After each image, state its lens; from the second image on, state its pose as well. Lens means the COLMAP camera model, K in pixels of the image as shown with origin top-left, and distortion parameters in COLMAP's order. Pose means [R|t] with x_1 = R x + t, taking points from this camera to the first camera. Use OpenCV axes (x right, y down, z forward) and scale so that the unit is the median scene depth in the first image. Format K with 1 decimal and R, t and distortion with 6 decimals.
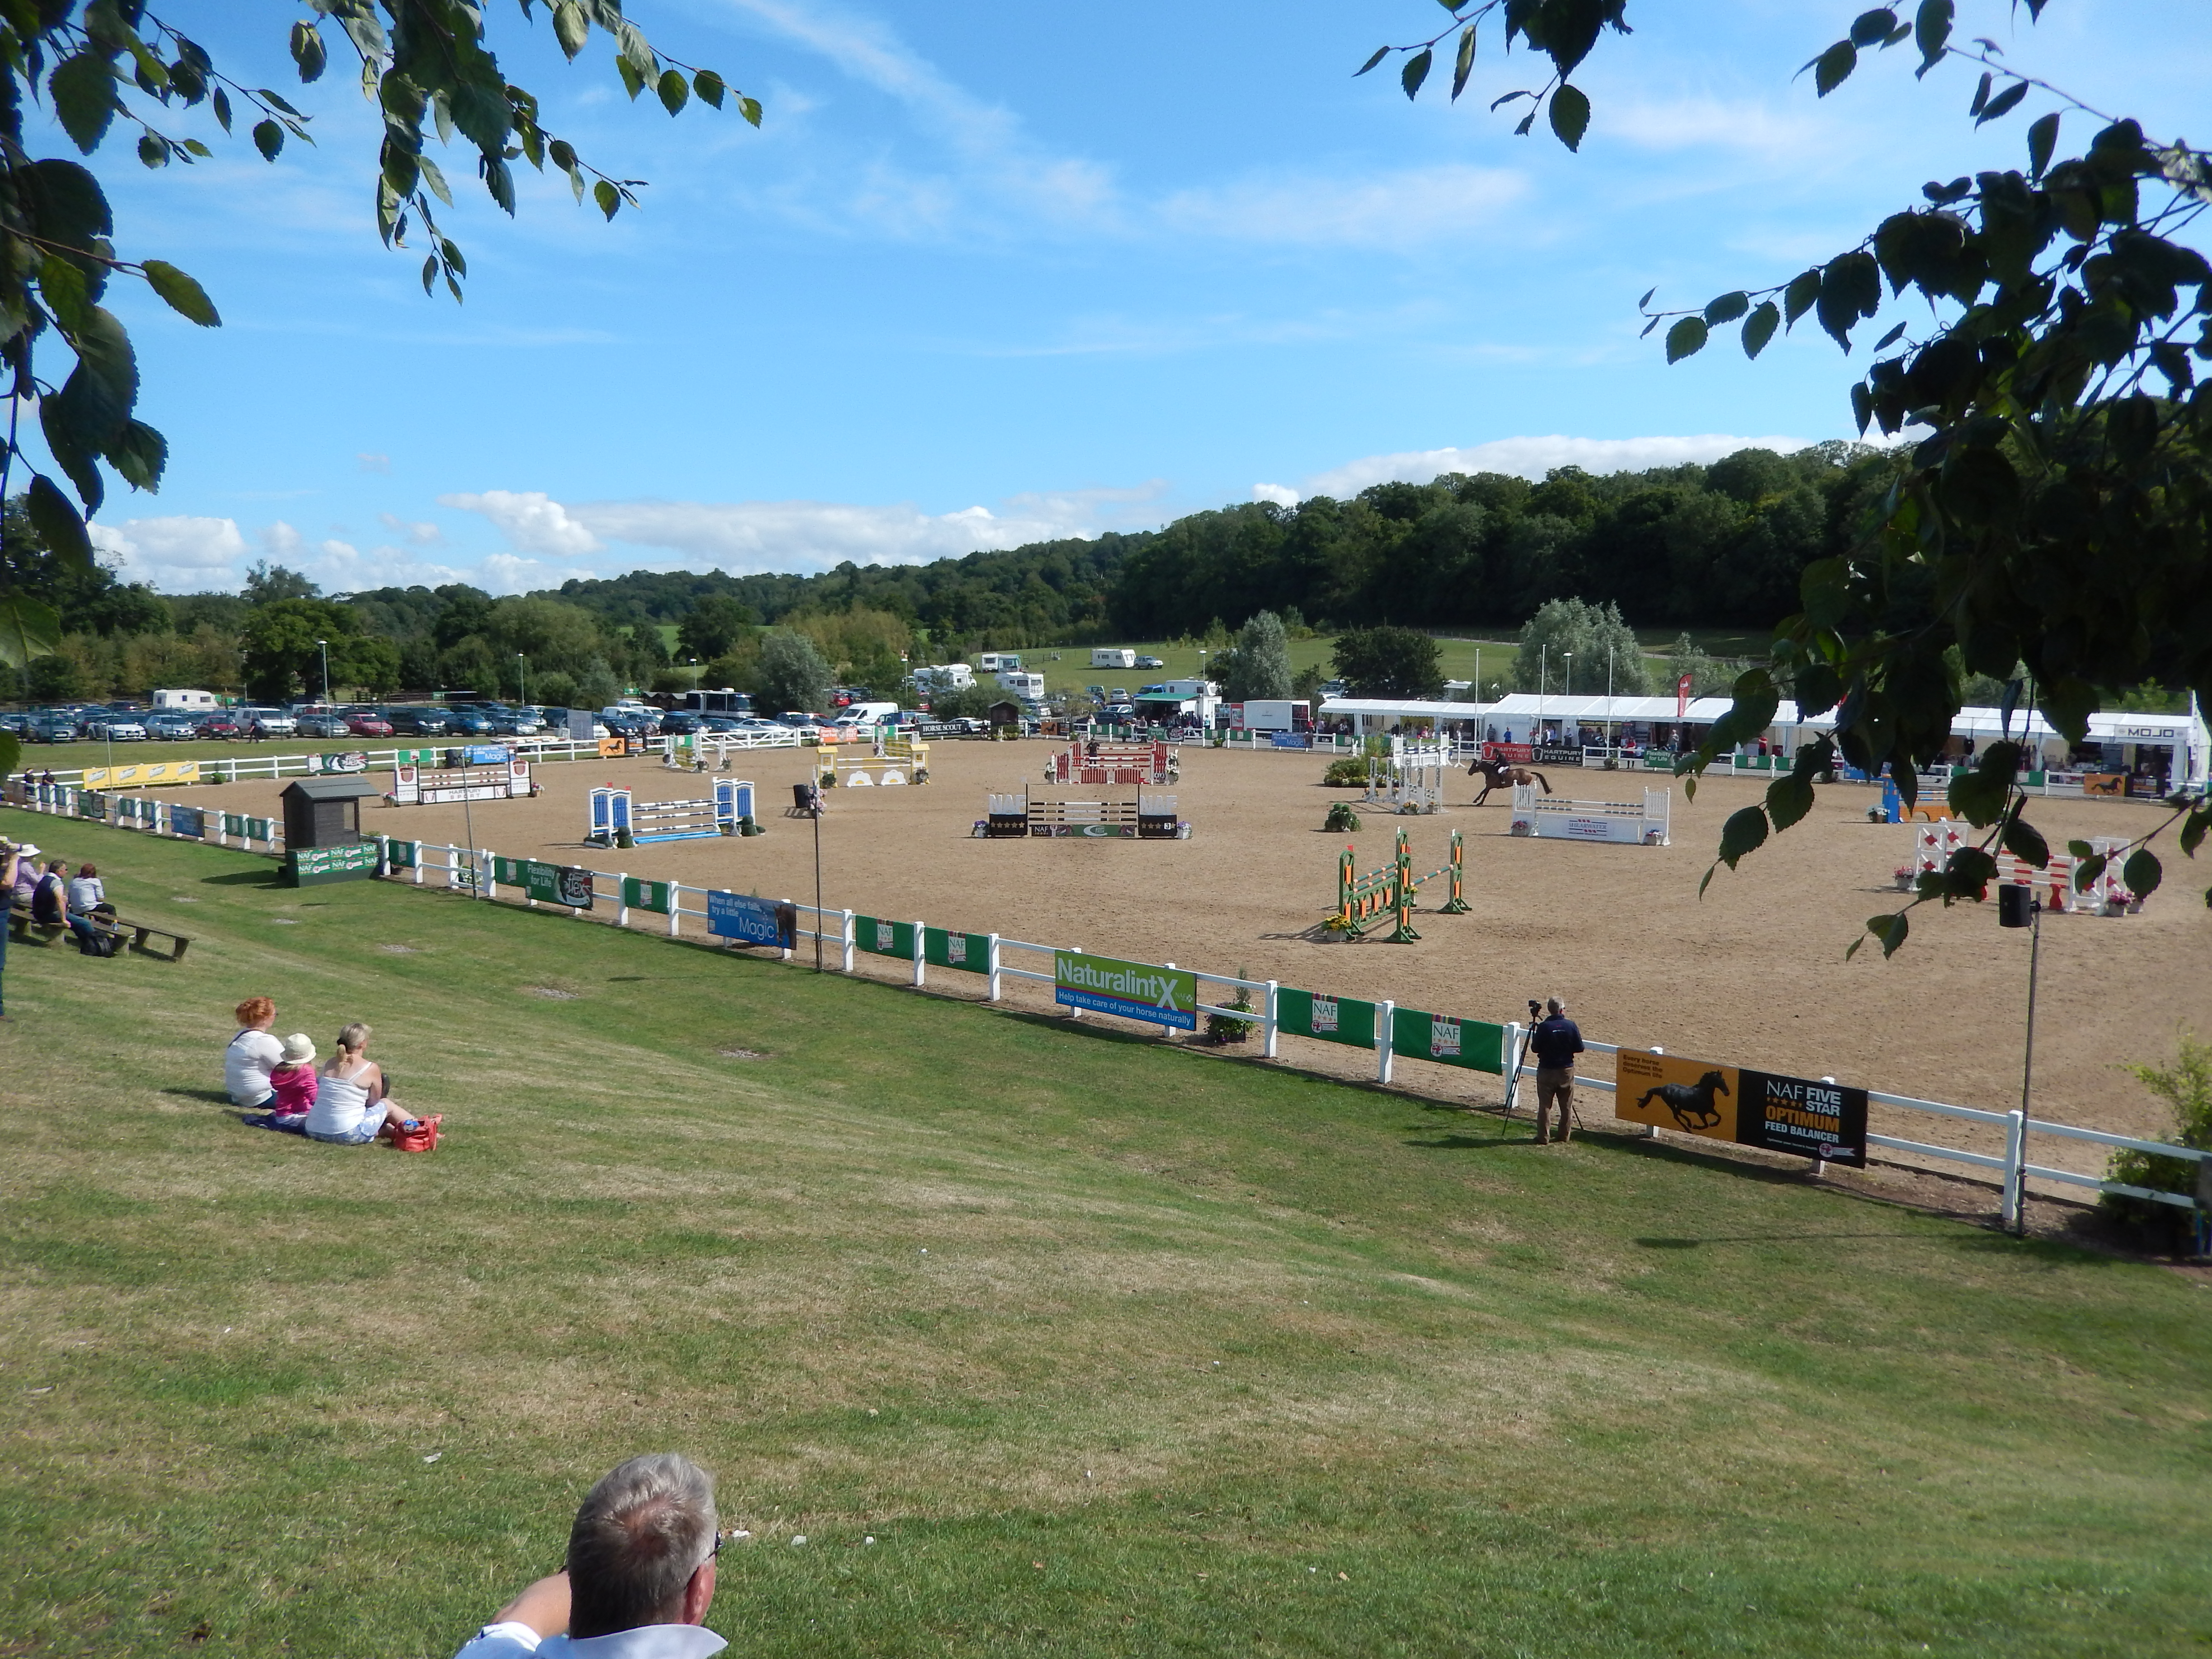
lens RADIAL K [[1635.8, 0, 1102.6], [0, 1635.8, 798.7], [0, 0, 1]] dist [-0.020746, 0.008536]
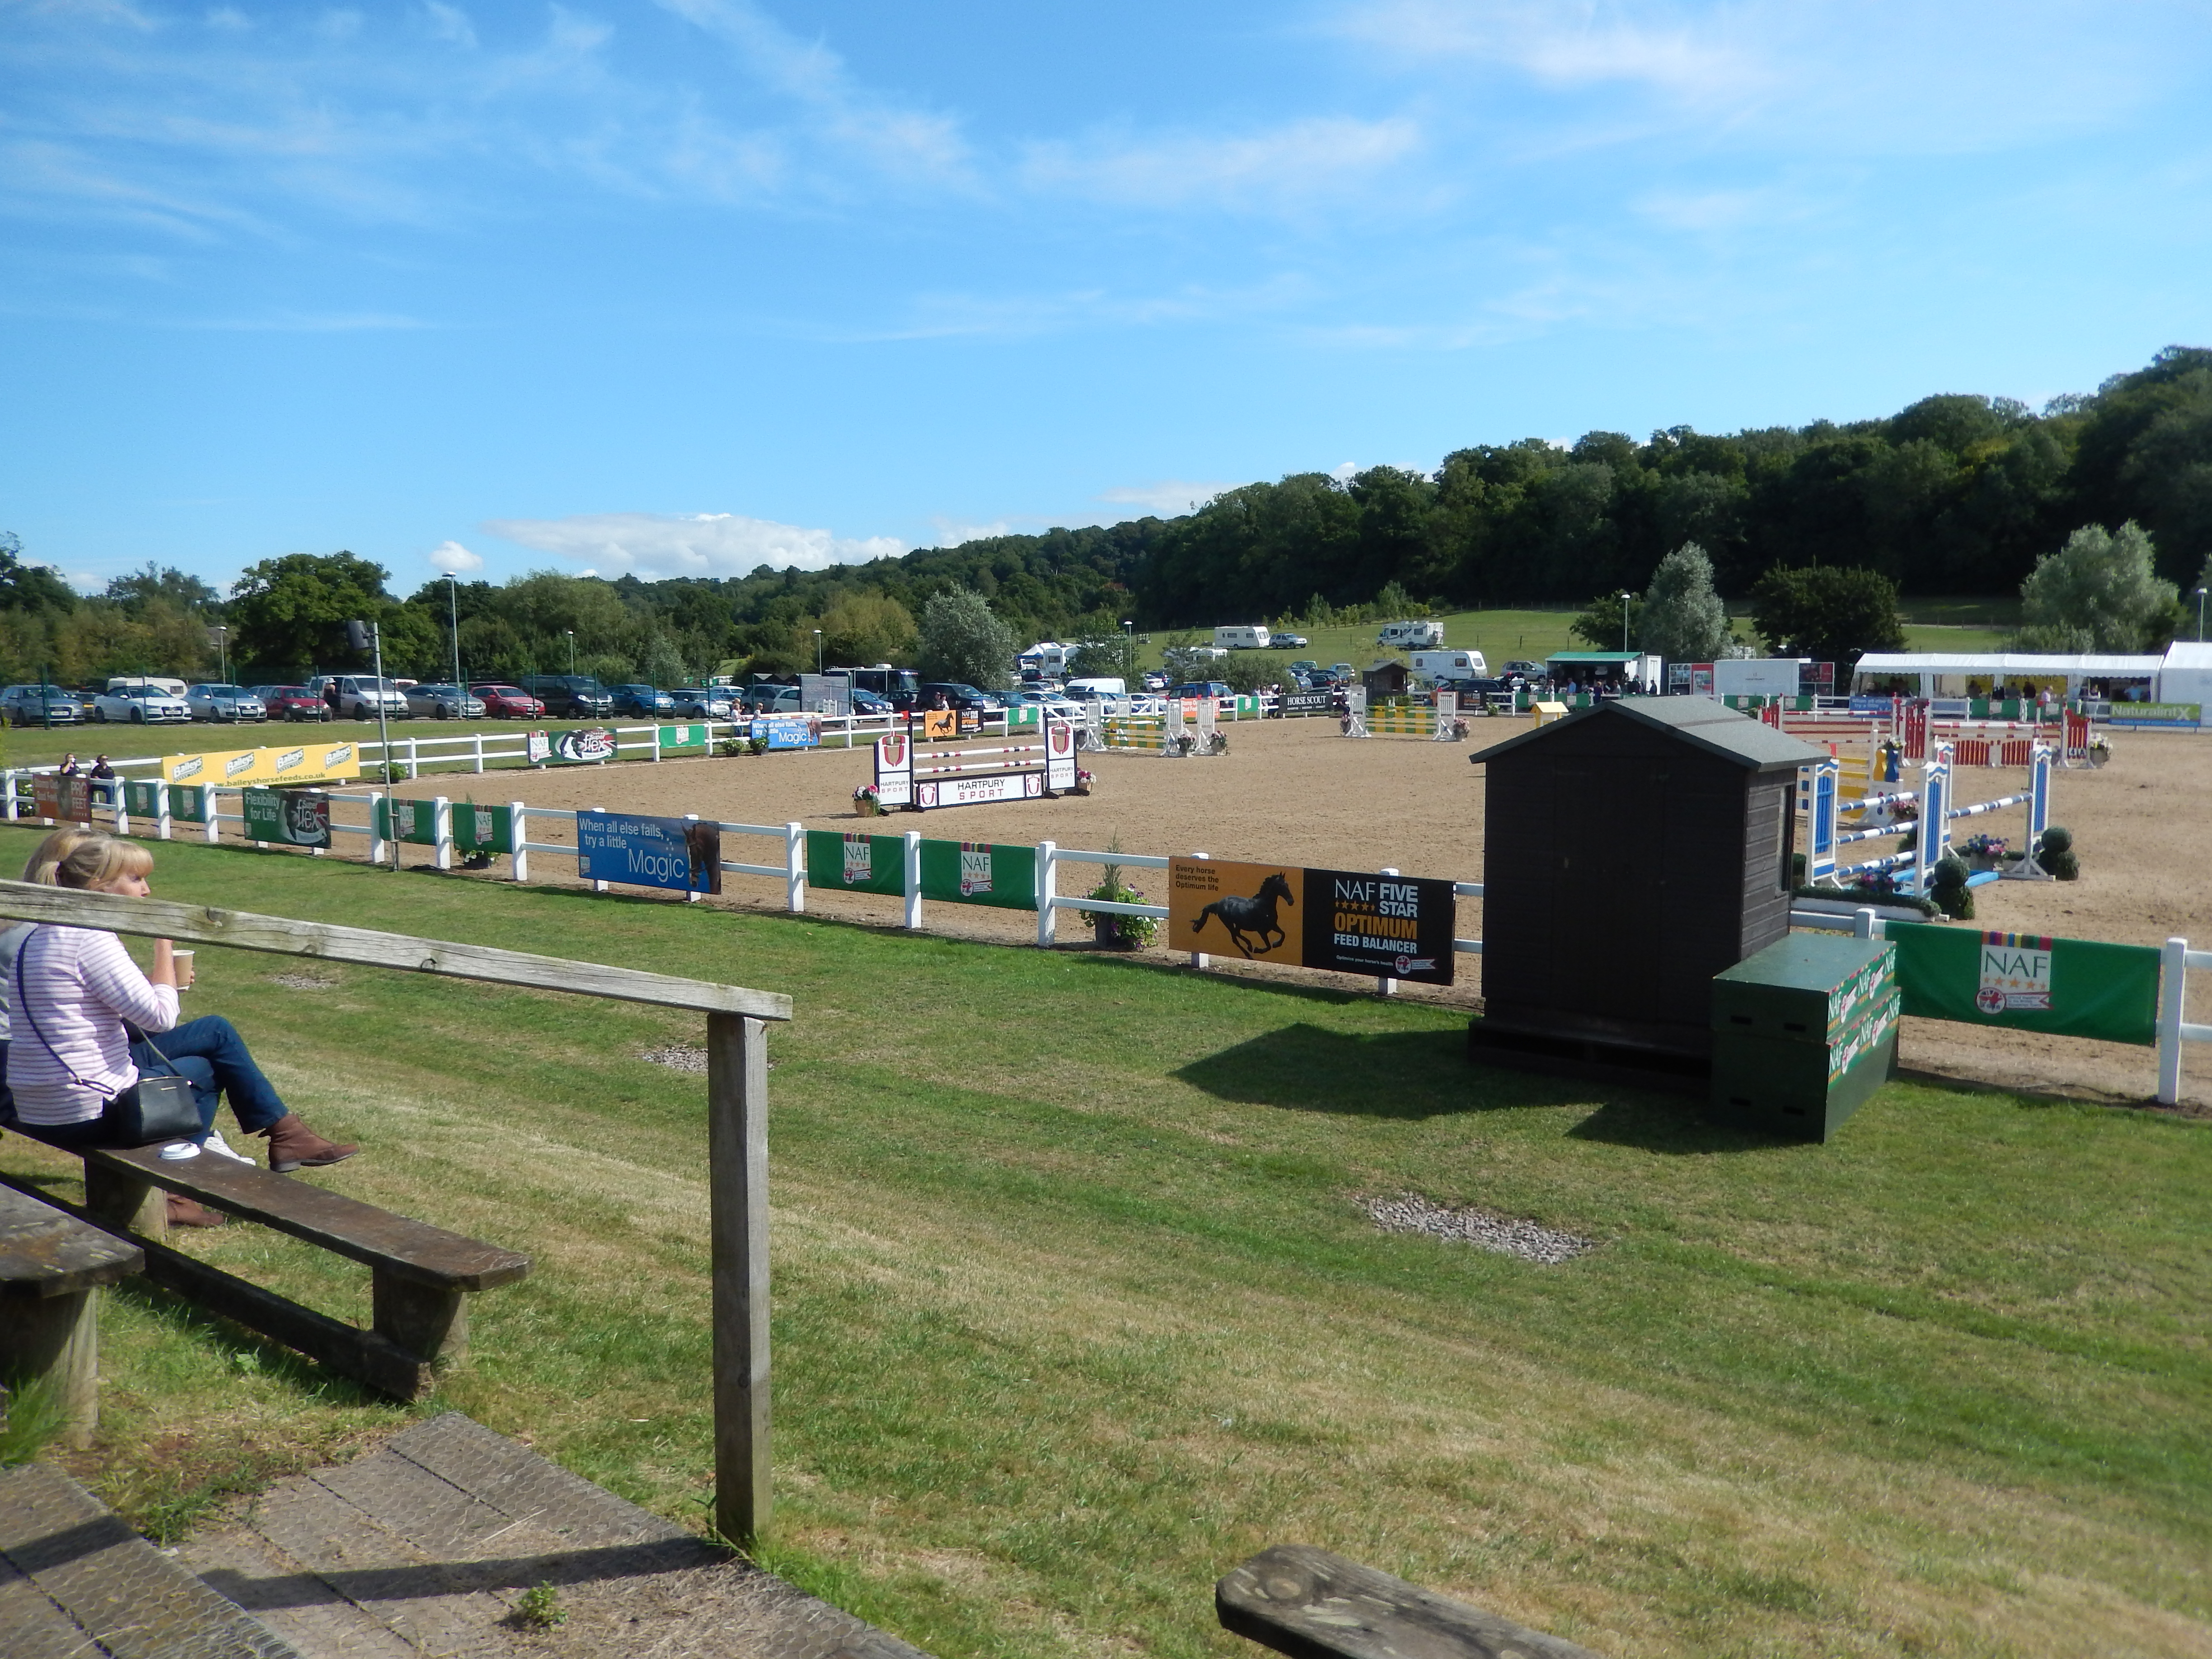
lens RADIAL K [[1635.8, 0, 1085.6], [0, 1635.8, 816.9], [0, 0, 1]] dist [-0.020746, 0.008536]
pose [[0.998606, -0.014498, 0.050756, -0.942611], [0.014146, 0.999873, 0.007287, 0.006307], [-0.050855, -0.006559, 0.998684, 1.188037]]
